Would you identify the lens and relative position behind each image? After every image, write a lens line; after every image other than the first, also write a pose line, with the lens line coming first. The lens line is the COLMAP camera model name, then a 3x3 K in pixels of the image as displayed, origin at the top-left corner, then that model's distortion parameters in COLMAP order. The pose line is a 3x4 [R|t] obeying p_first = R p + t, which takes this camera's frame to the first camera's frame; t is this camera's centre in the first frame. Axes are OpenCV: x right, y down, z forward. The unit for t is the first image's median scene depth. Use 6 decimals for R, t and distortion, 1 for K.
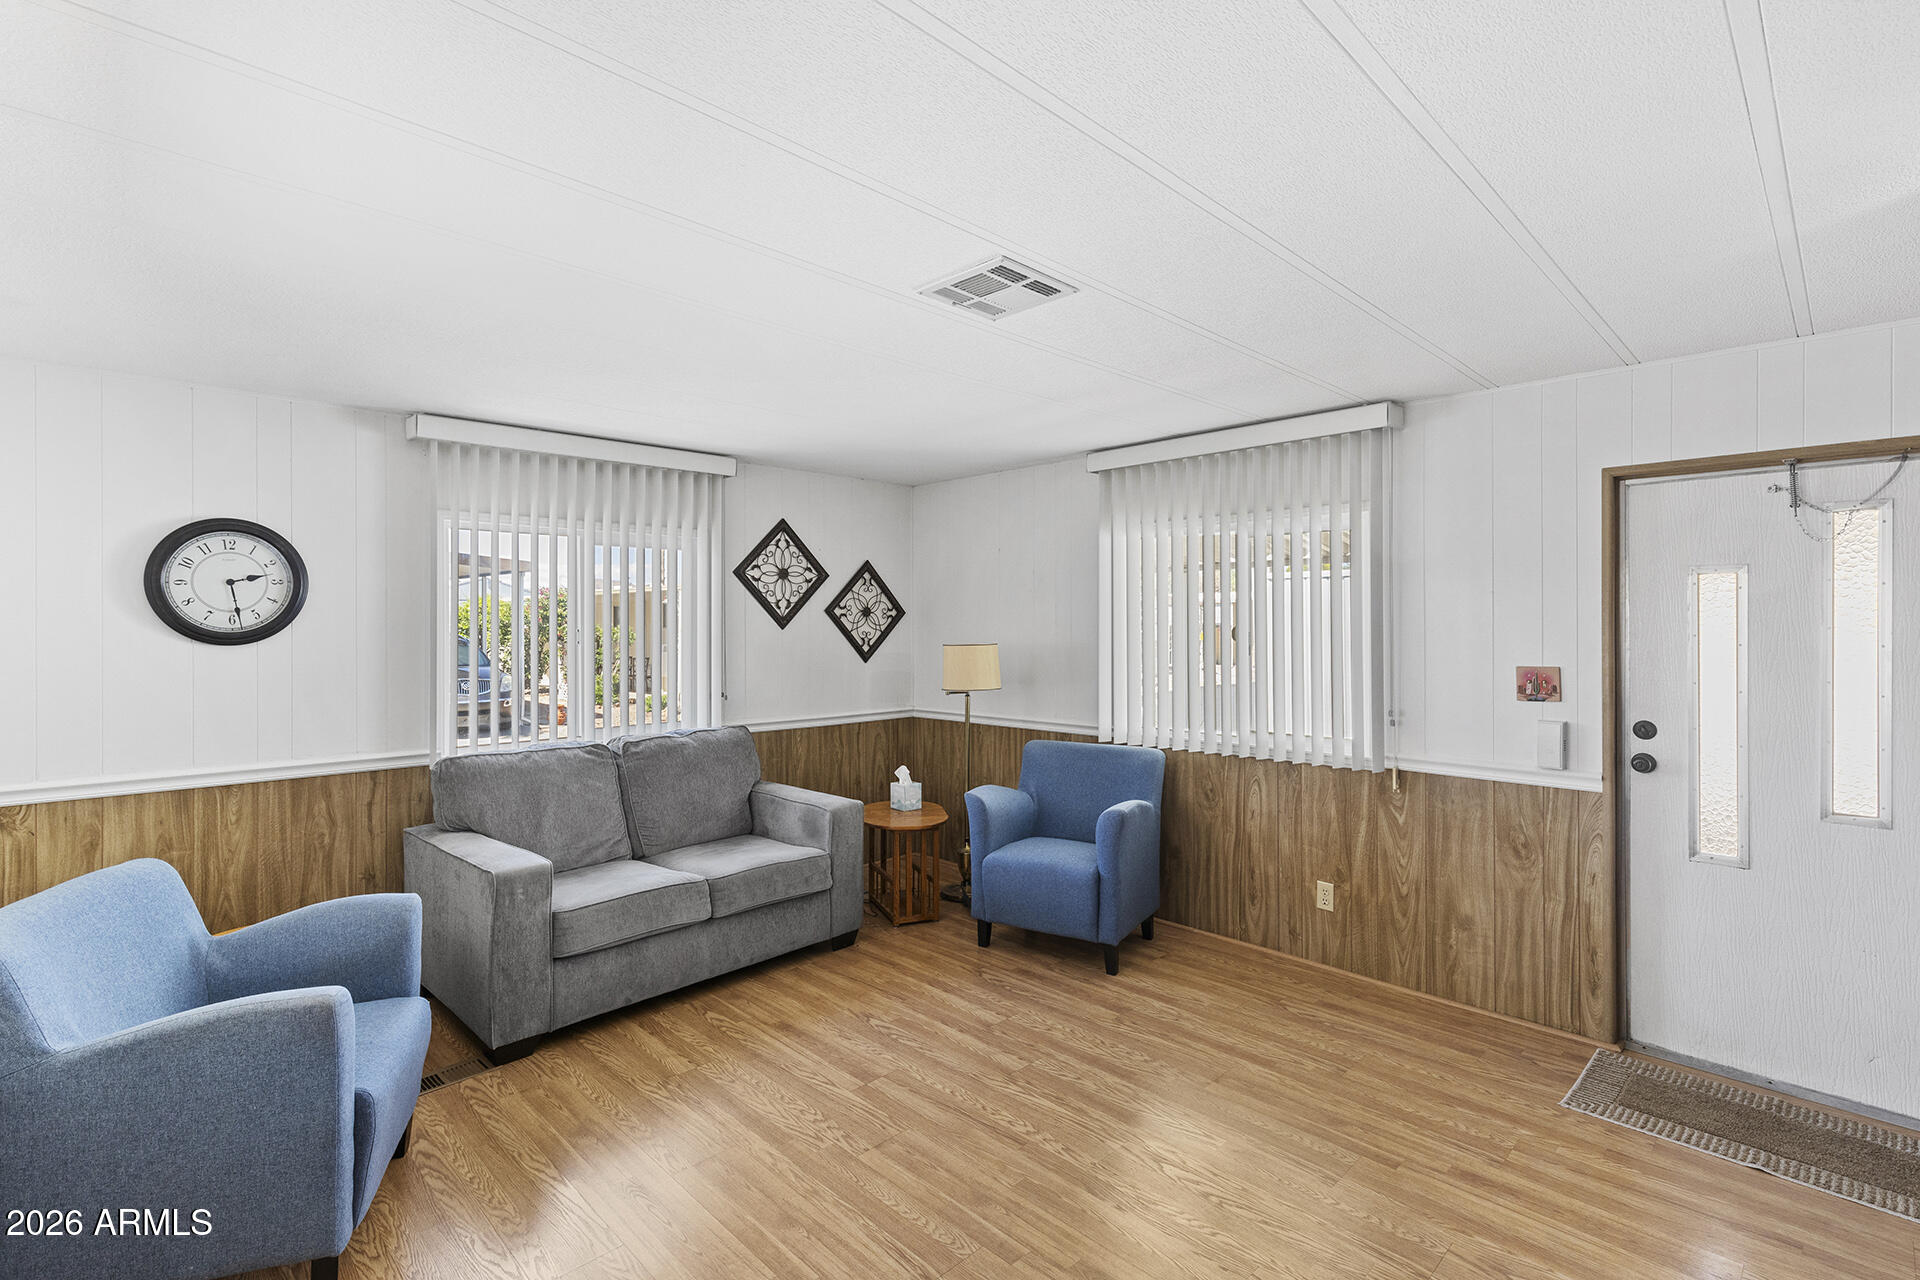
lens RADIAL K [[886.8, 0, 958.8], [0, 886.8, 626.4], [0, 0, 1]] dist [0.009481, 0.000322]
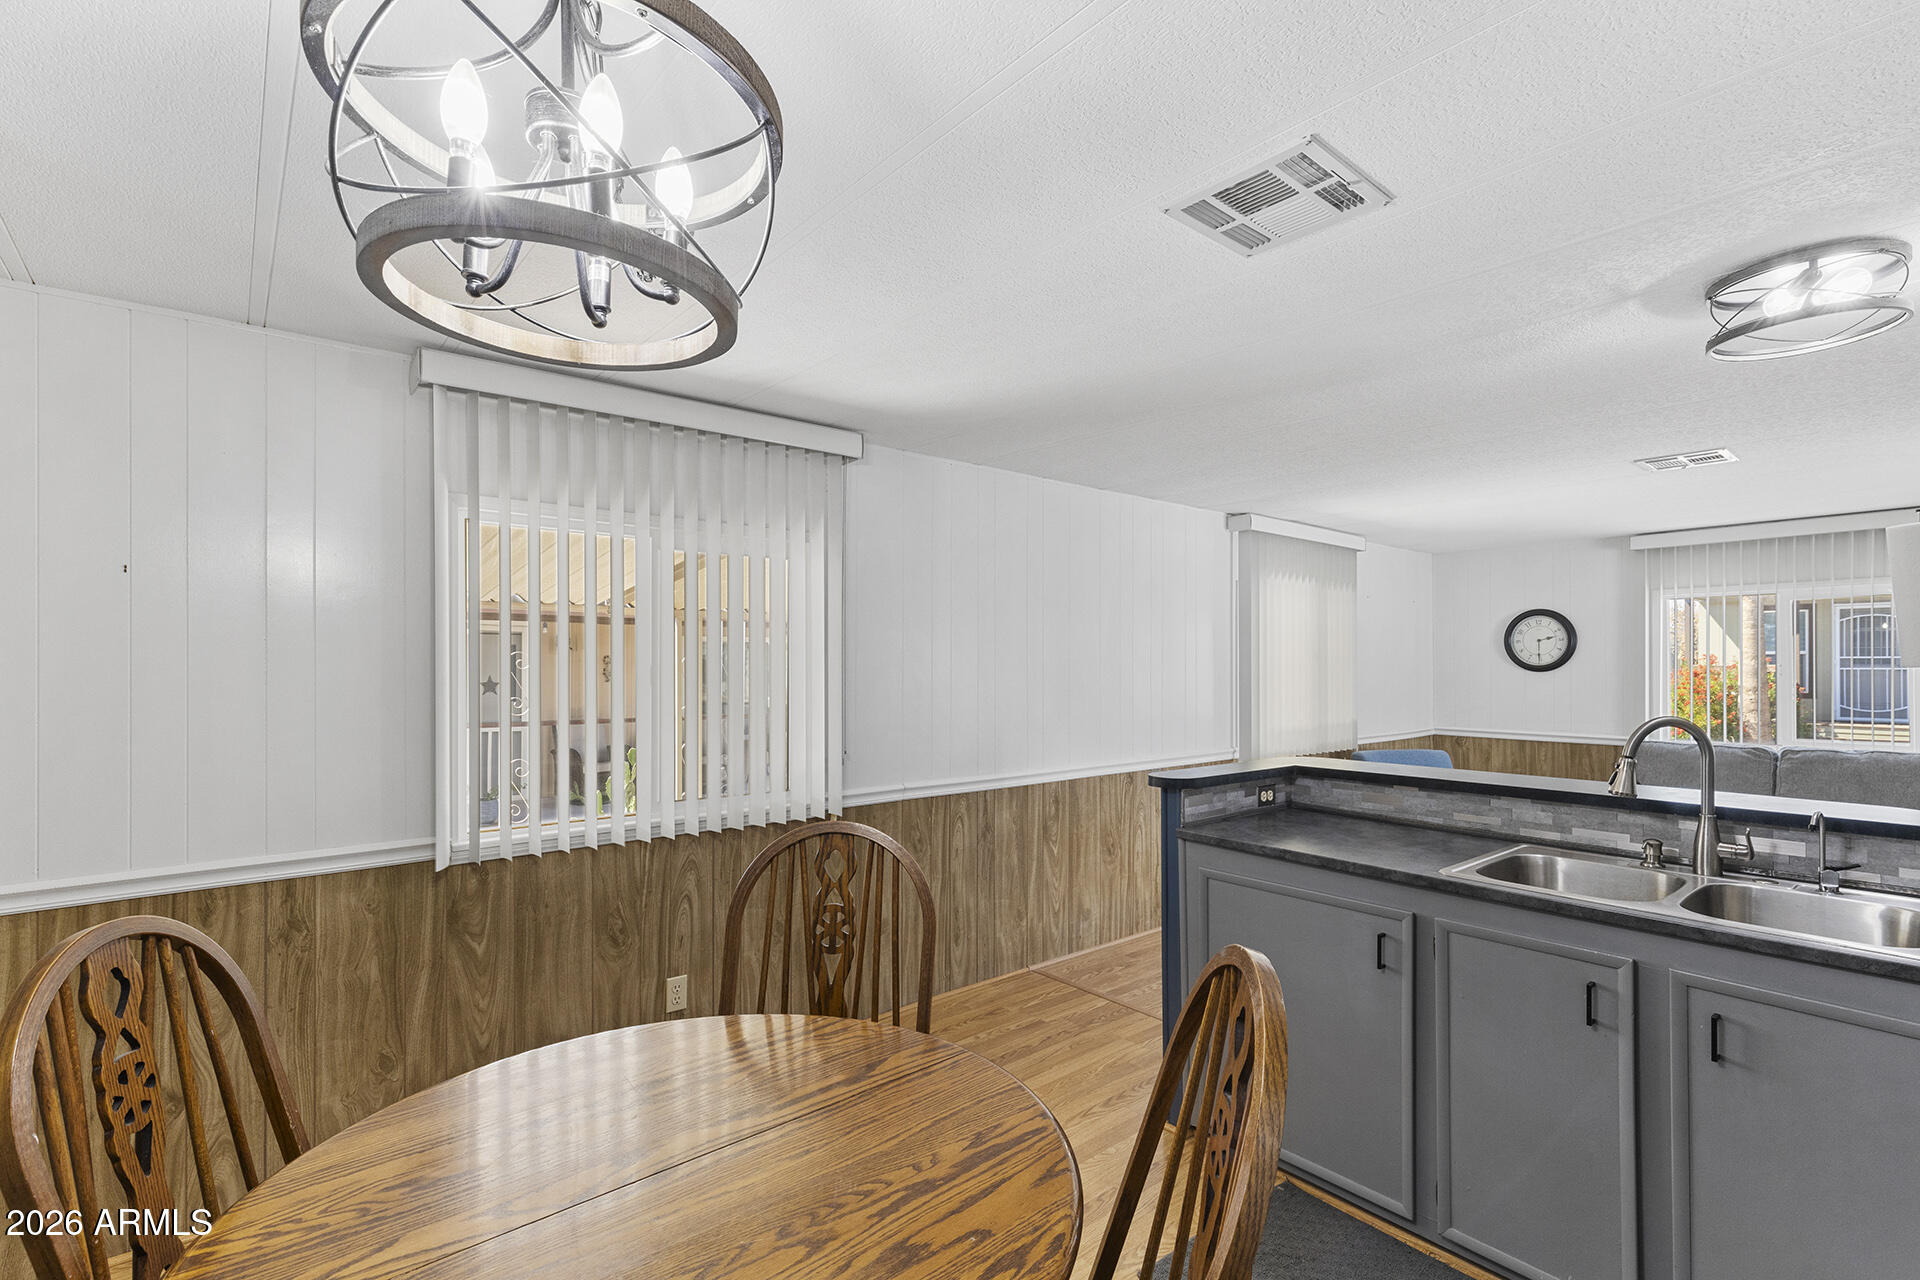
lens RADIAL K [[879.5, 0, 957.6], [0, 879.5, 666.4], [0, 0, 1]] dist [0.001246, 0.000024]
pose [[-0.076918, 0.005564, -0.997022, 1.215028], [0.000865, 0.999984, 0.005514, -0.002861], [0.997037, -0.000438, -0.076922, -0.152716]]
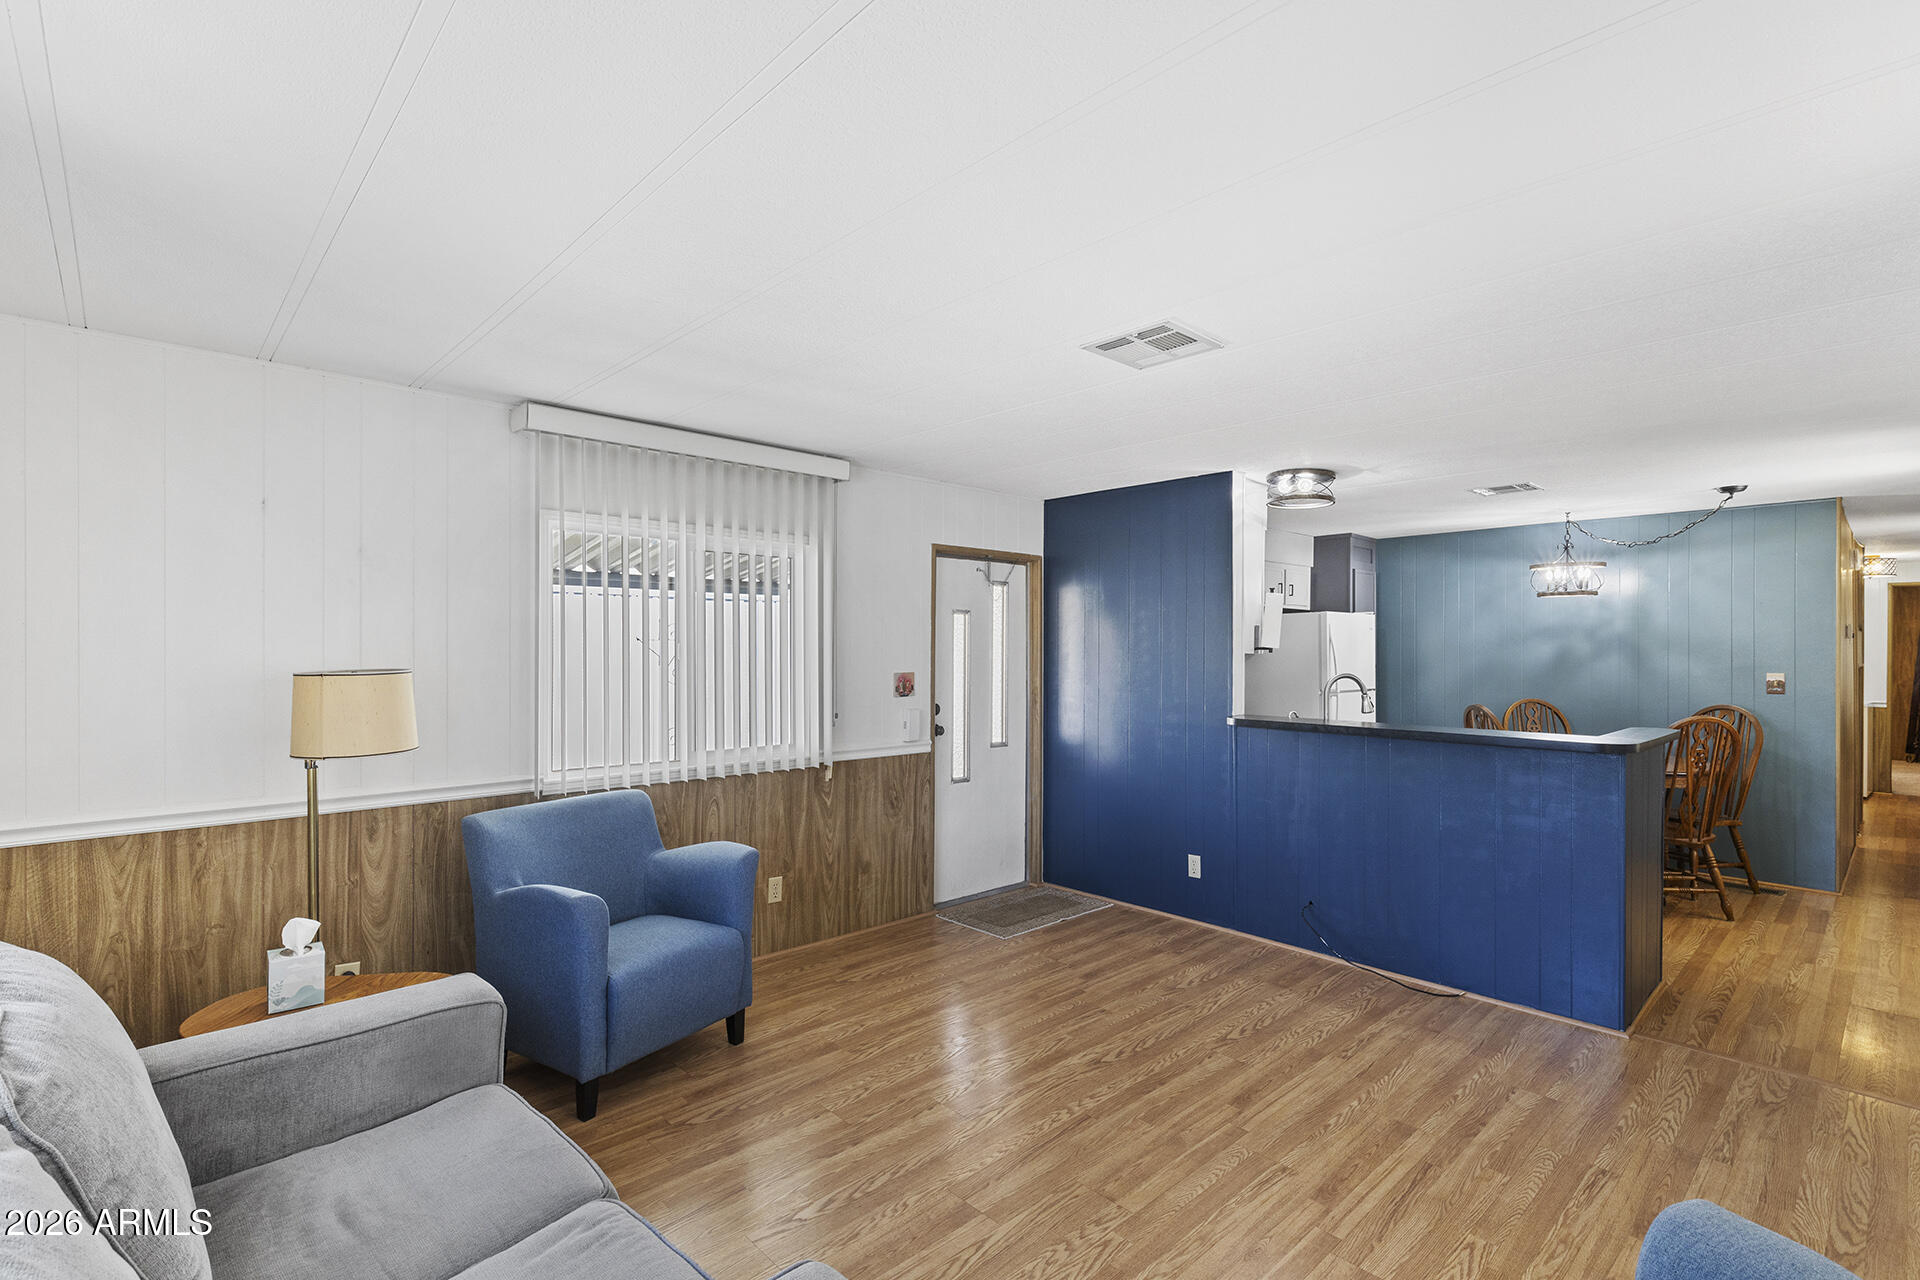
lens RADIAL K [[881.4, 0, 961.4], [0, 881.4, 647.1], [0, 0, 1]] dist [0.005869, 0.000087]
pose [[0.029739, -0.001244, 0.999557, -0.737824], [-0.006877, 0.999975, 0.001449, 0.000310], [-0.999534, -0.006917, 0.029730, 0.814188]]
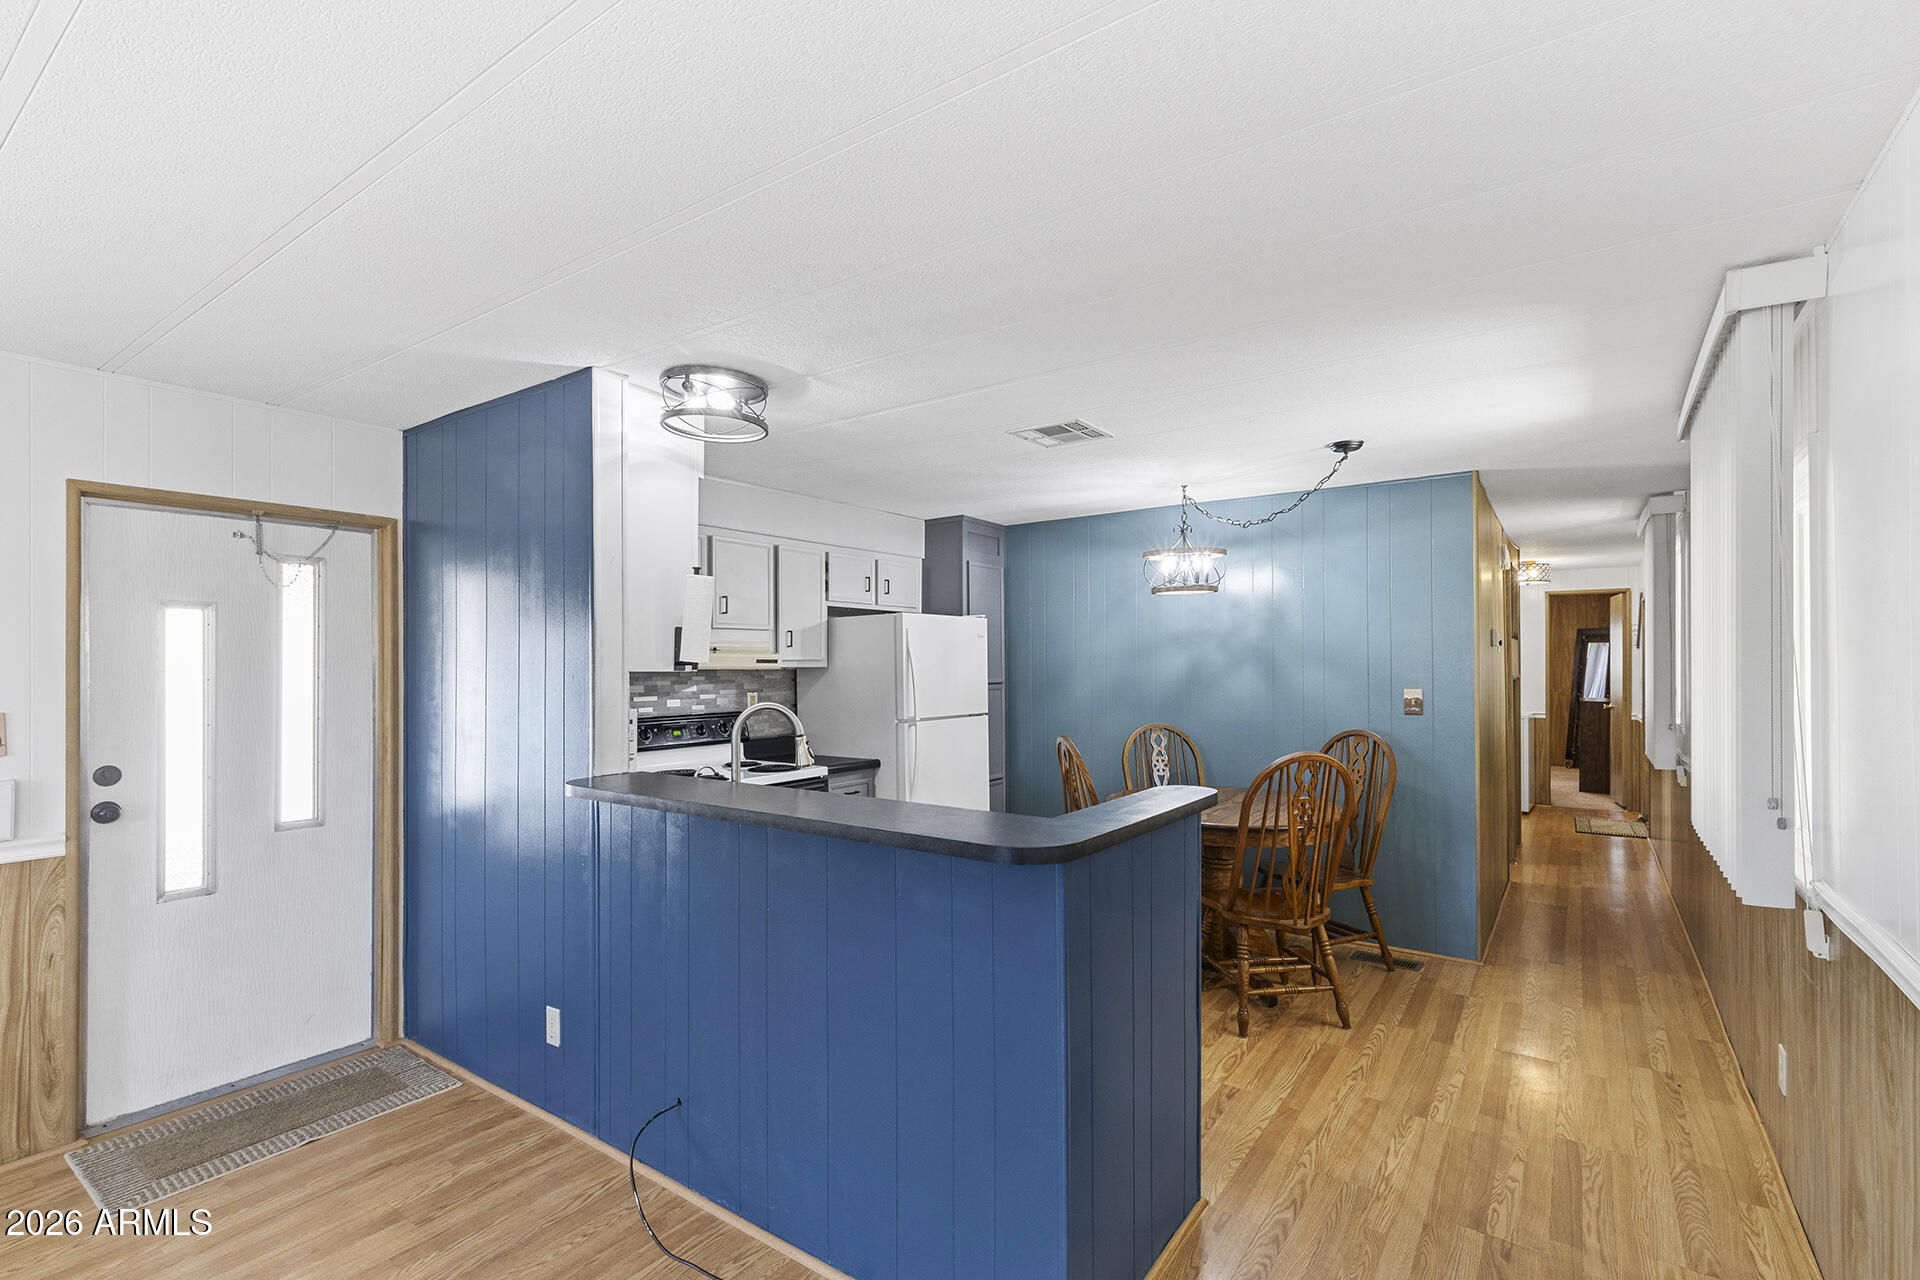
lens RADIAL K [[869.7, 0, 960.6], [0, 869.7, 656.3], [0, 0, 1]] dist [0.006043, 0.000713]
pose [[-0.172543, 0.005732, 0.984985, -0.234001], [-0.000119, 0.999983, -0.005840, -0.000703], [-0.985002, -0.001125, -0.172540, 0.263240]]
